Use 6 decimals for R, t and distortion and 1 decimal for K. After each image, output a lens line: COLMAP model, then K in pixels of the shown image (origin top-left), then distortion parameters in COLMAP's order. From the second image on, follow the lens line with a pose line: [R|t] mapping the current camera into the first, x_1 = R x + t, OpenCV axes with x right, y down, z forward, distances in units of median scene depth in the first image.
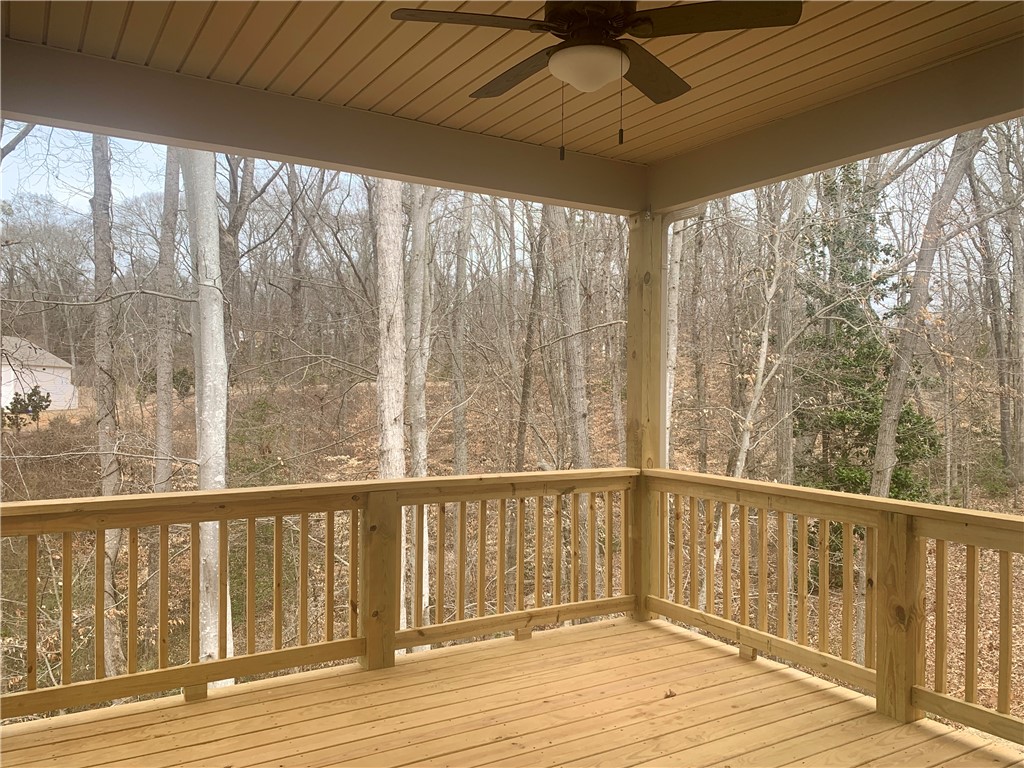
lens RADIAL K [[813.4, 0, 512.0], [0, 813.4, 384.0], [0, 0, 1]] dist [0.050909, -0.004074]
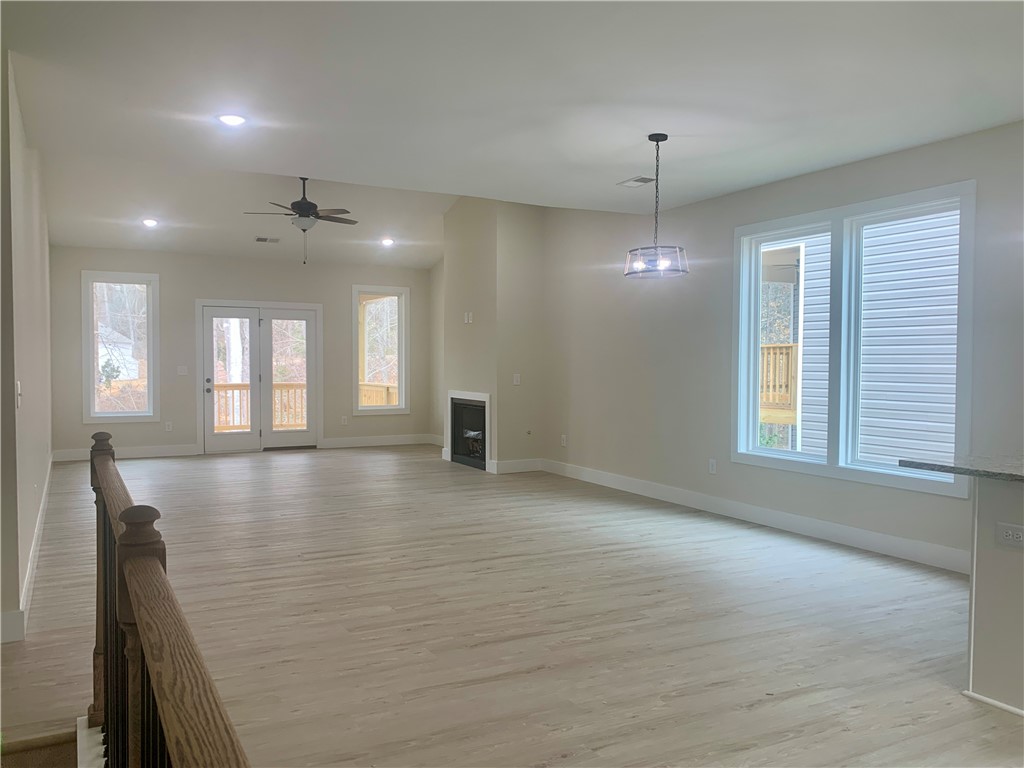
lens RADIAL K [[813.4, 0, 512.0], [0, 813.4, 384.0], [0, 0, 1]] dist [0.050909, -0.004074]
pose [[0.998747, -0.001036, -0.050026, 0.215717], [0.002720, 0.999431, 0.033615, -0.000676], [0.049963, -0.033709, 0.998182, -0.537372]]
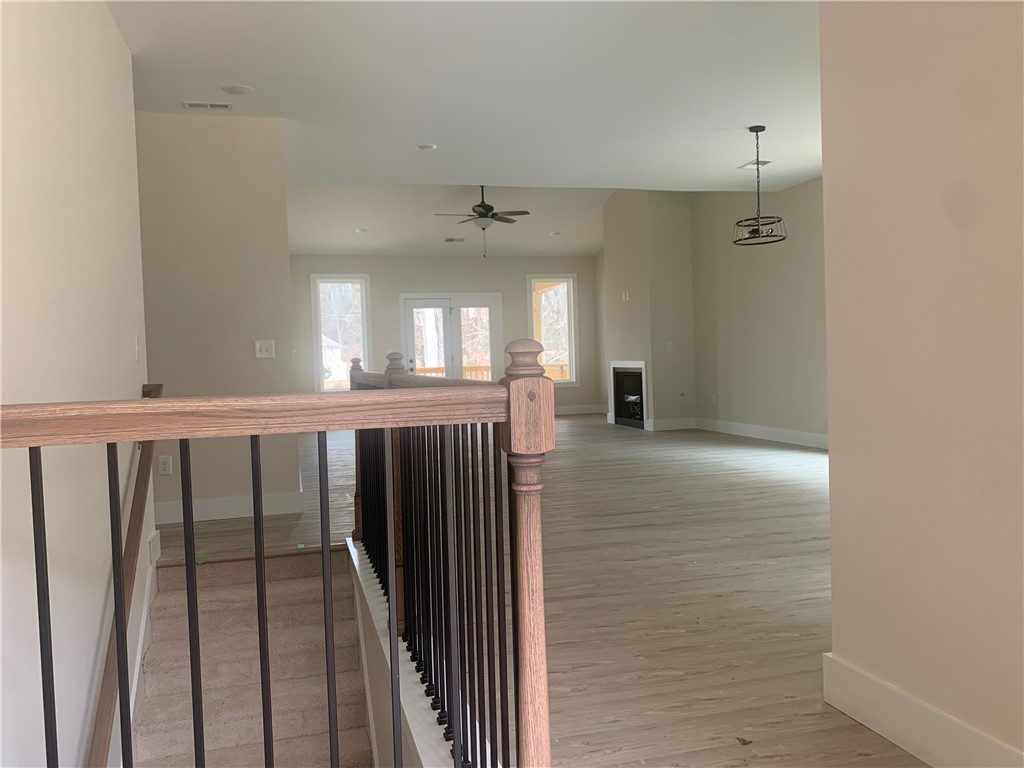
lens RADIAL K [[813.9, 0, 527.5], [0, 813.9, 372.7], [0, 0, 1]] dist [0.091544, -0.002297]
pose [[0.966296, -0.032747, -0.255343, 0.235432], [0.039828, 0.998951, 0.022610, 0.010023], [0.254334, -0.032018, 0.966586, -0.590744]]
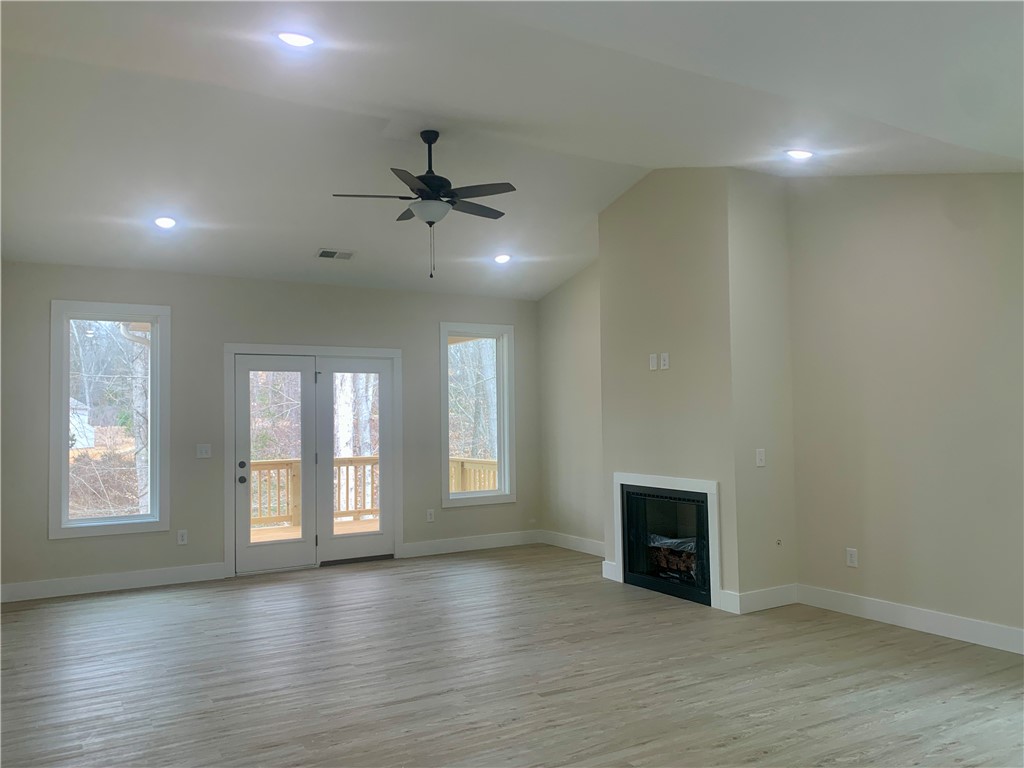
lens RADIAL K [[803.8, 0, 504.3], [0, 803.8, 376.4], [0, 0, 1]] dist [0.050613, -0.003556]
pose [[0.999689, -0.023458, -0.008423, 0.130722], [0.023045, 0.998668, -0.046164, -0.004244], [0.009495, 0.045955, 0.998898, -0.401424]]
